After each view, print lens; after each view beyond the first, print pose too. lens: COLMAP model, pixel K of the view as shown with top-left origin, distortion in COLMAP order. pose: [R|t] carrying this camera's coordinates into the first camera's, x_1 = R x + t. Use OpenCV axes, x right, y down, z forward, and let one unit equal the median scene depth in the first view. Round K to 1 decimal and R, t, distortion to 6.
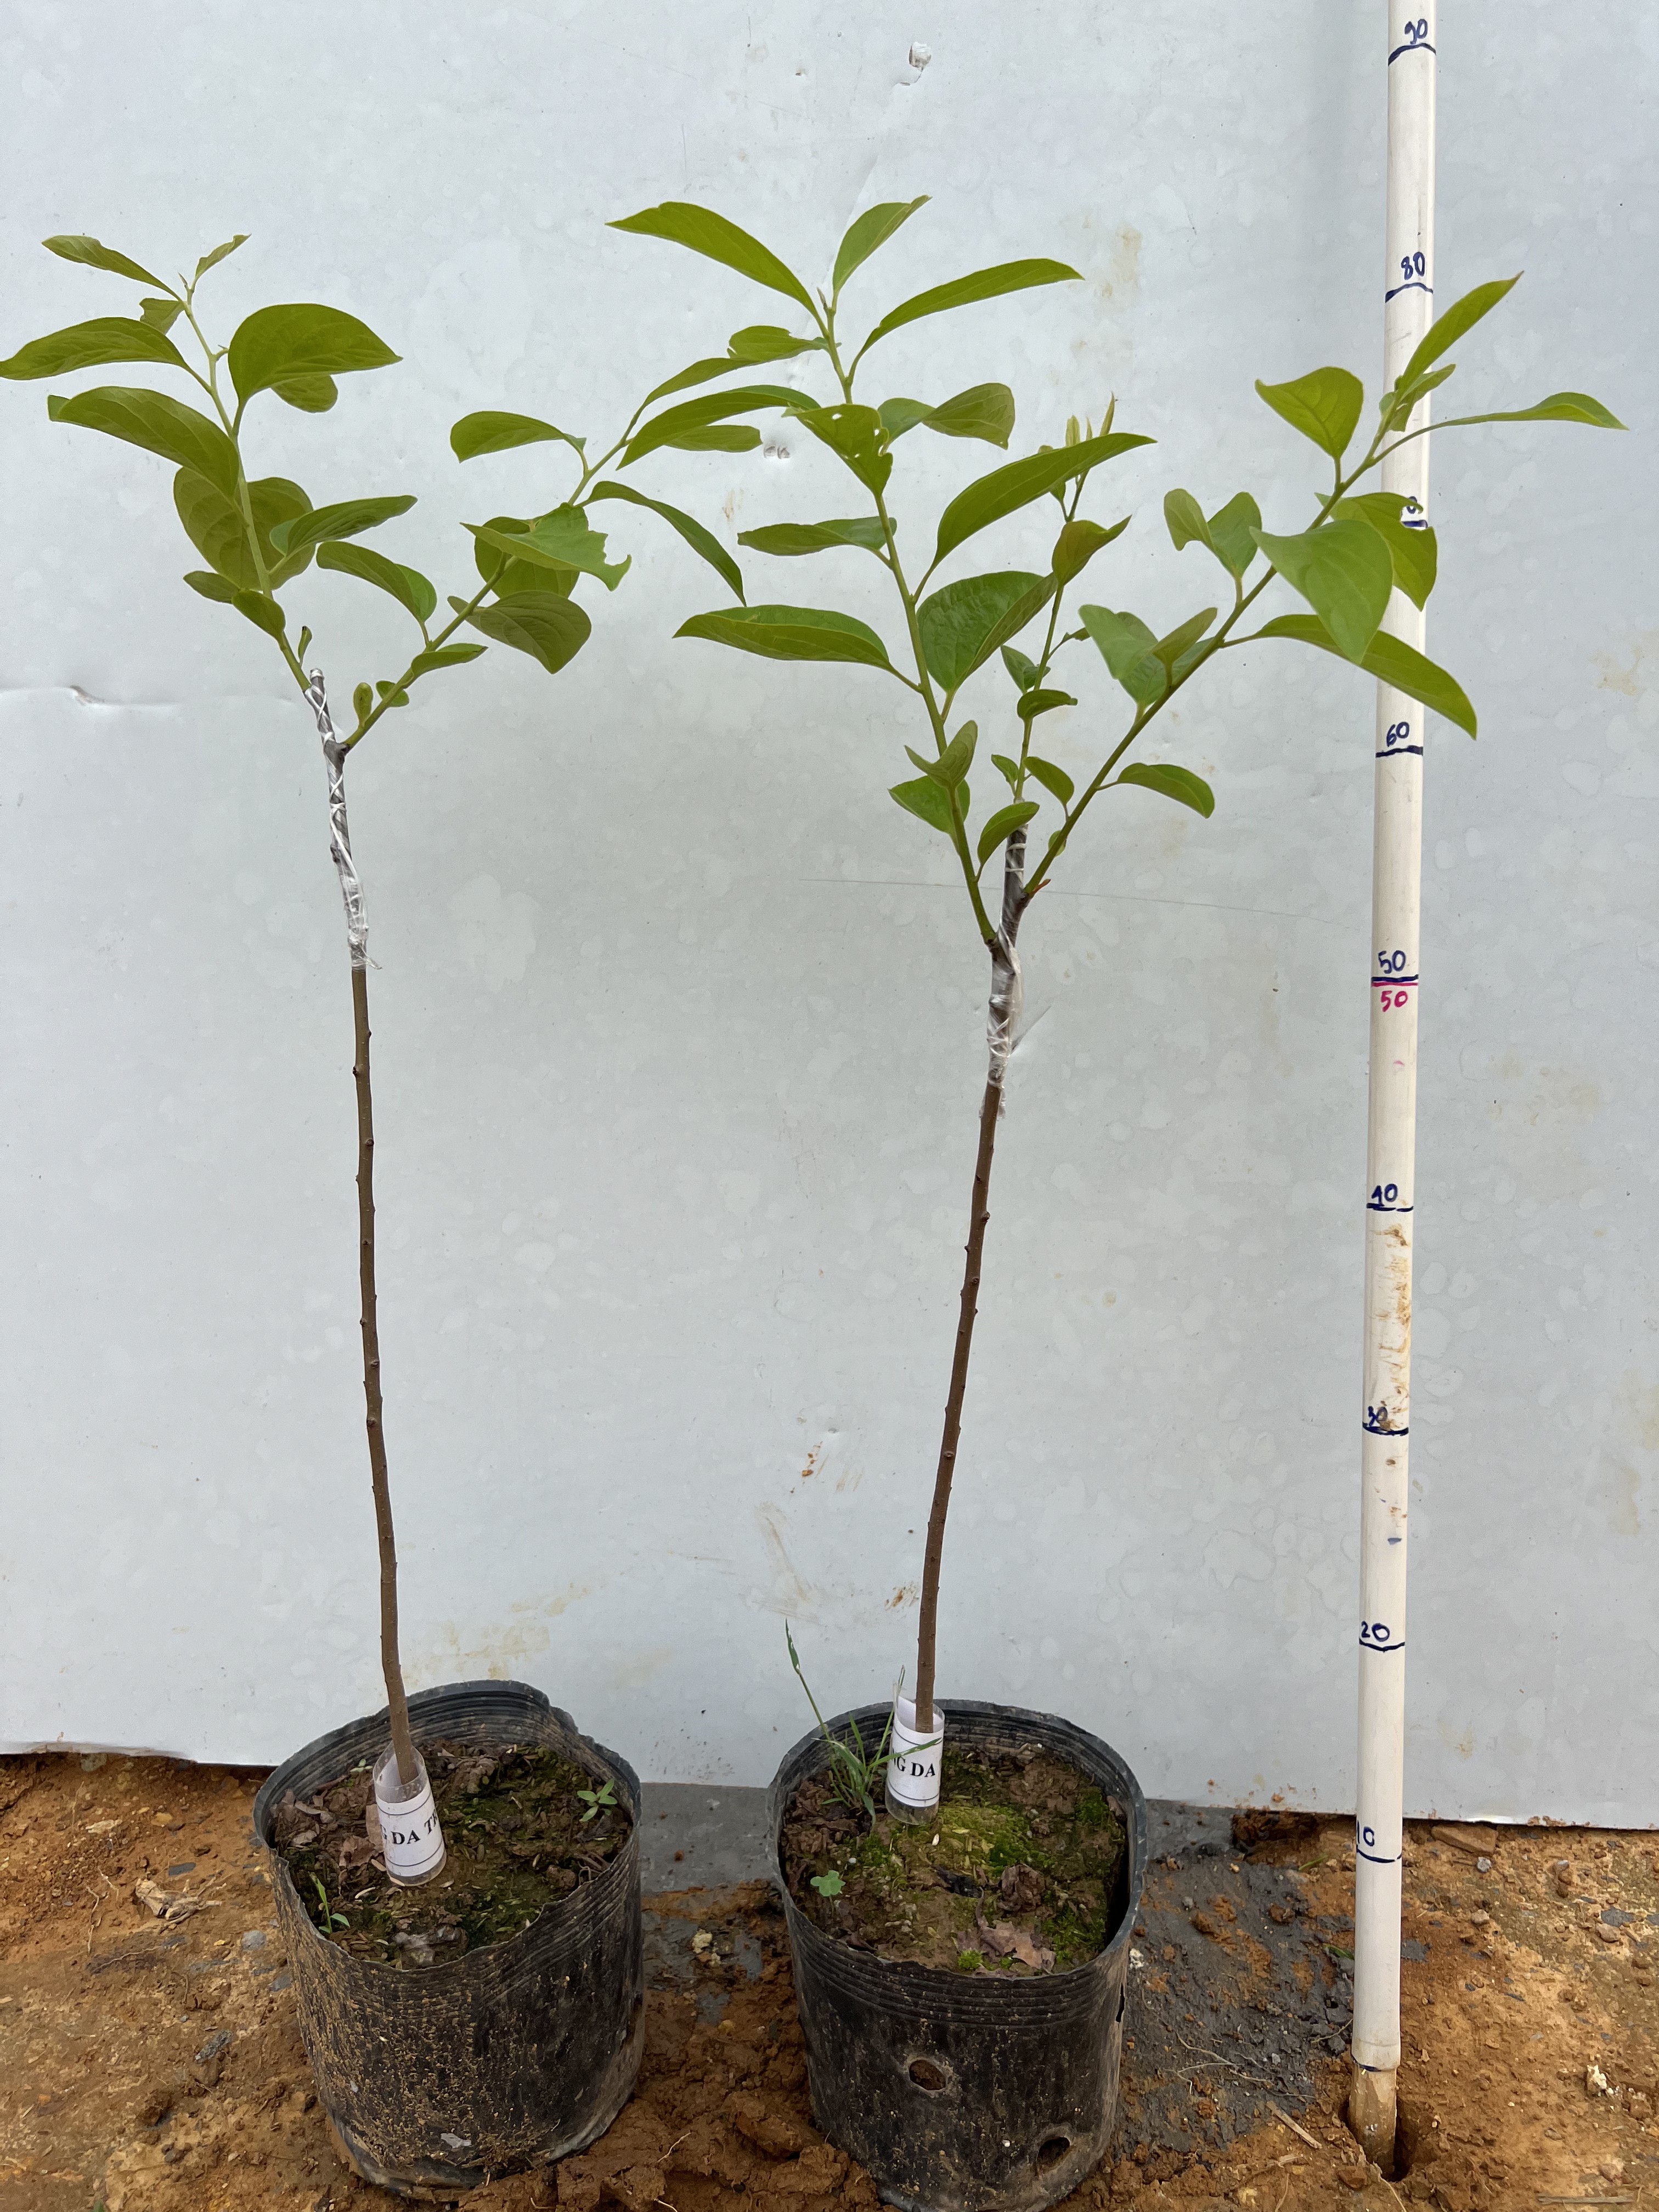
lens RADIAL K [[1683.1, 0, 824.8], [0, 1683.1, 1109.4], [0, 0, 1]] dist [0.039087, -0.055034]
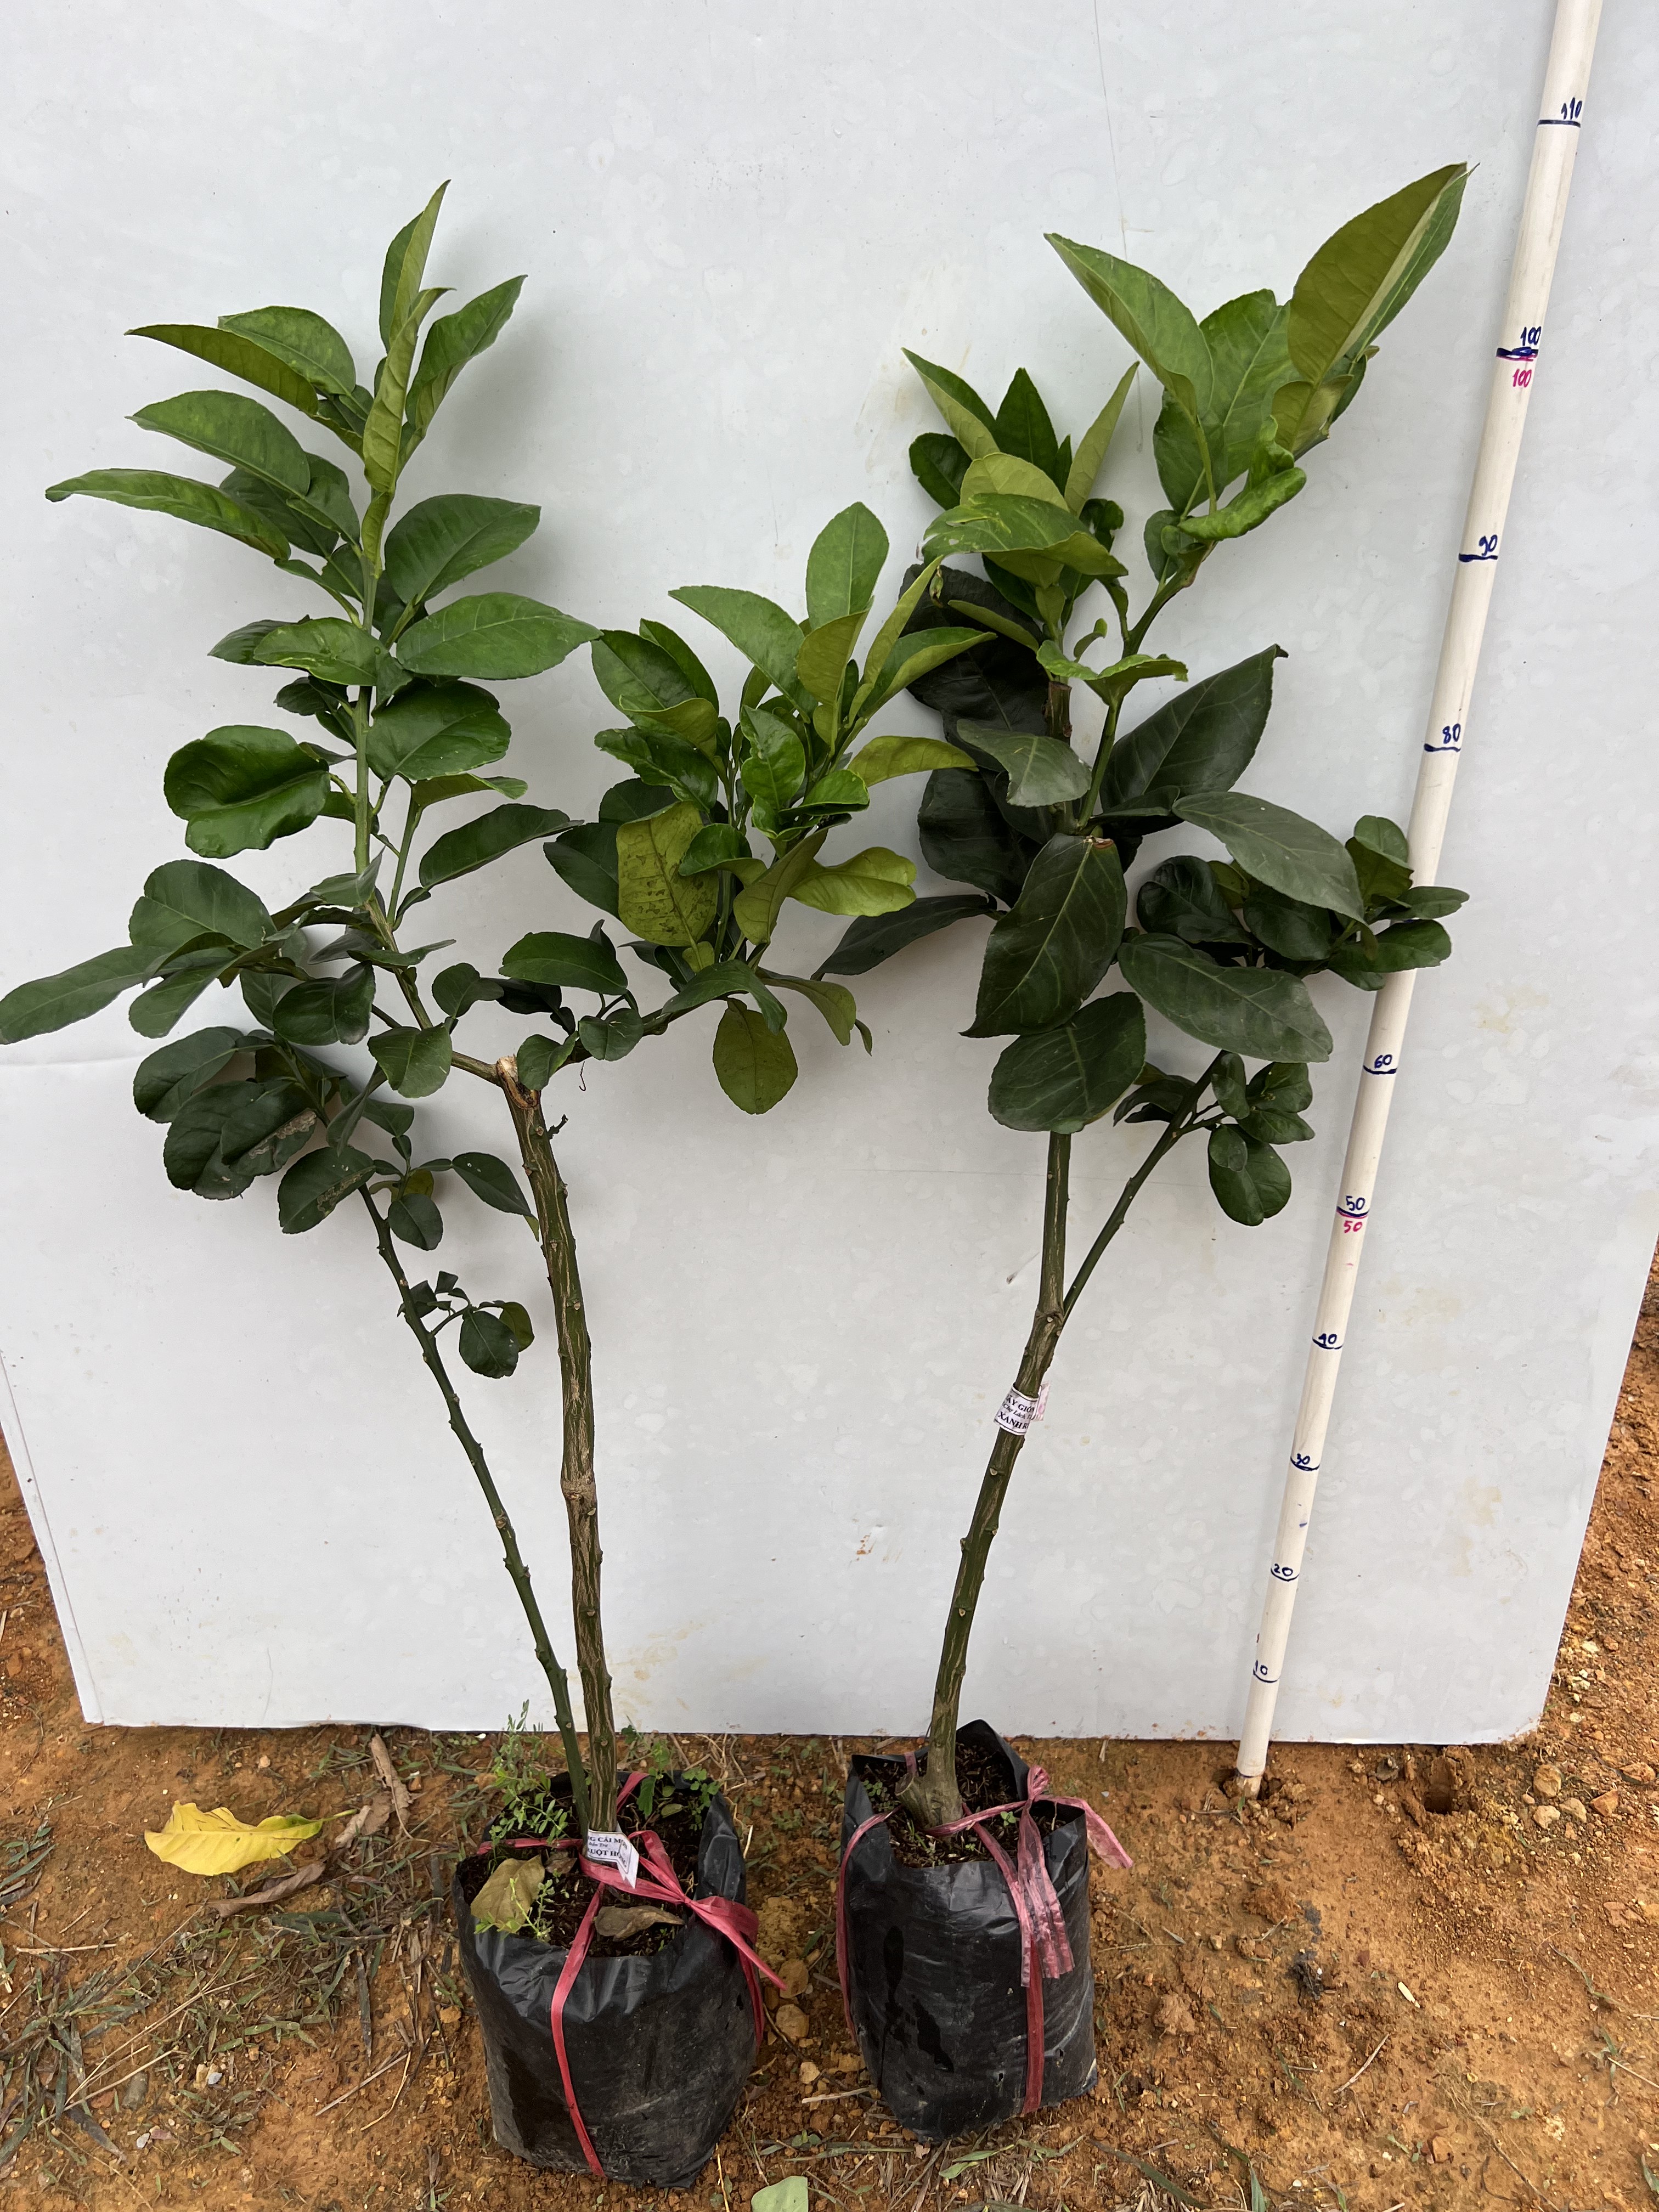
lens RADIAL K [[1683.1, 0, 824.1], [0, 1683.1, 1105.9], [0, 0, 1]] dist [0.039087, -0.055034]
pose [[0.999212, -0.039376, -0.004910, -0.019965], [0.039011, 0.952137, 0.303171, -0.558390], [-0.007262, -0.303124, 0.952923, -0.190517]]
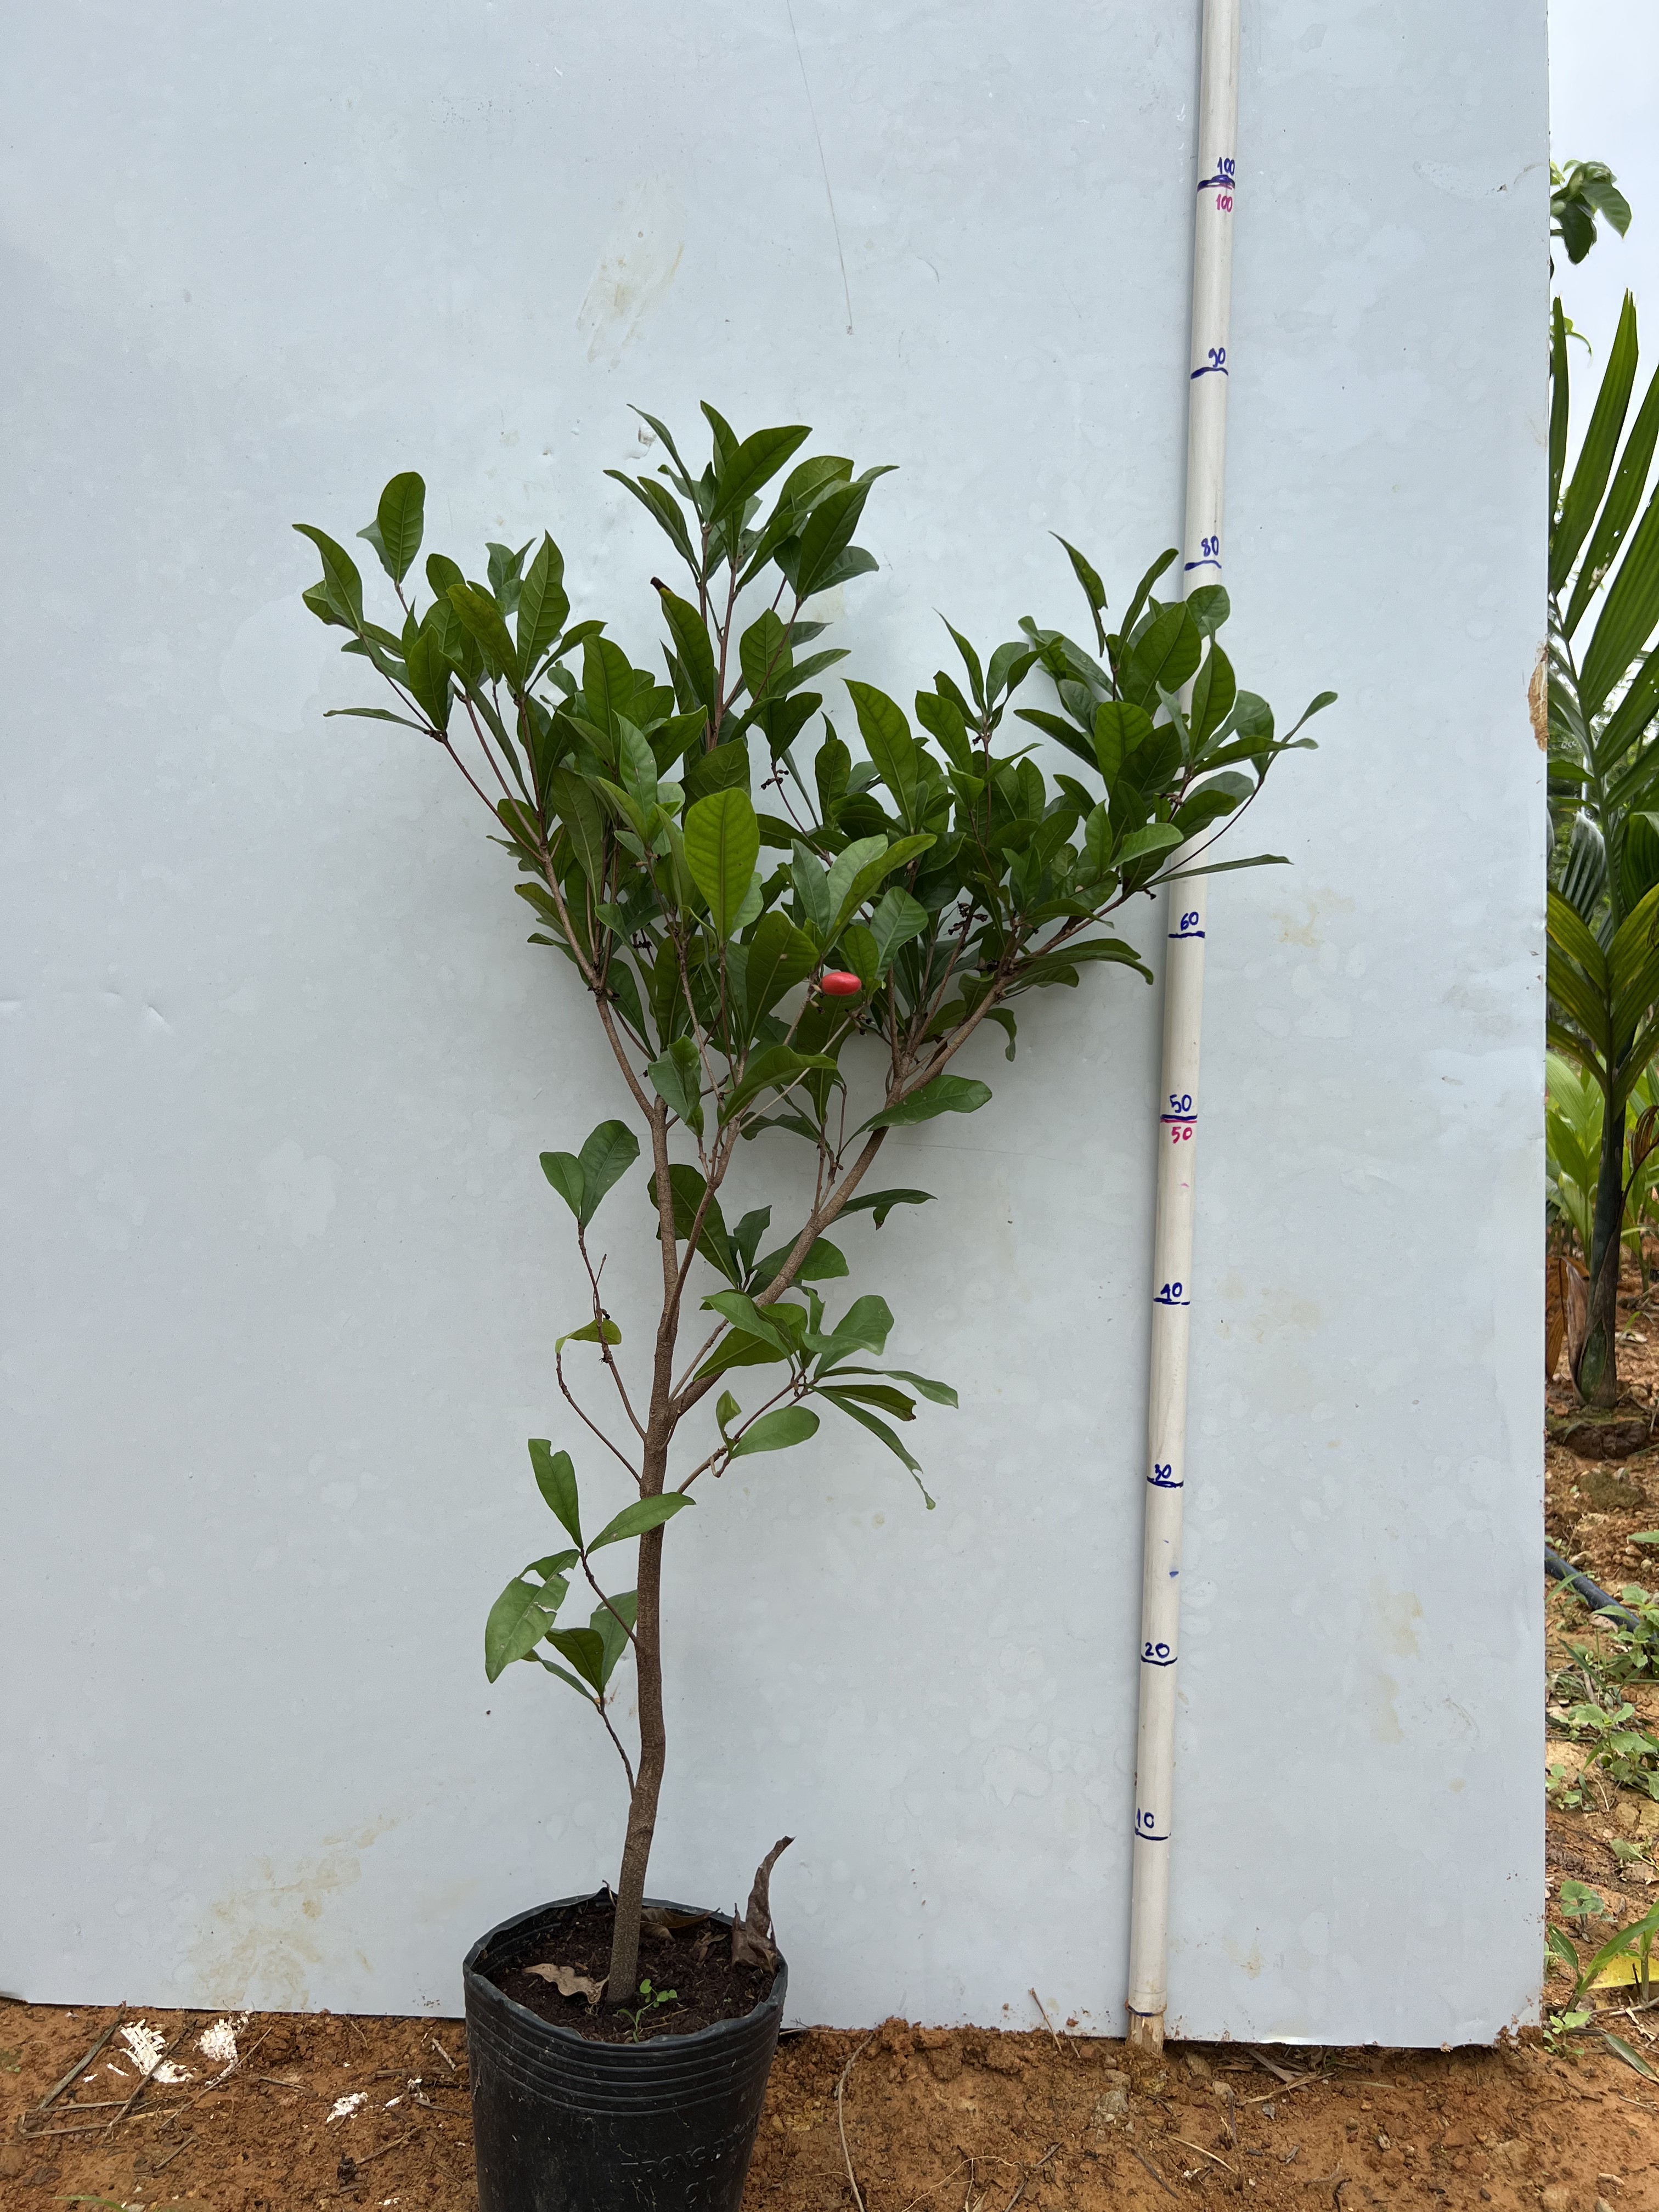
lens RADIAL K [[1683.1, 0, 822.5], [0, 1683.1, 1111.6], [0, 0, 1]] dist [0.039087, -0.055034]
pose [[0.998848, -0.034593, -0.033244, 0.180953], [0.029991, 0.991039, -0.130160, -0.004467], [0.037448, 0.129013, 0.990936, -0.081257]]
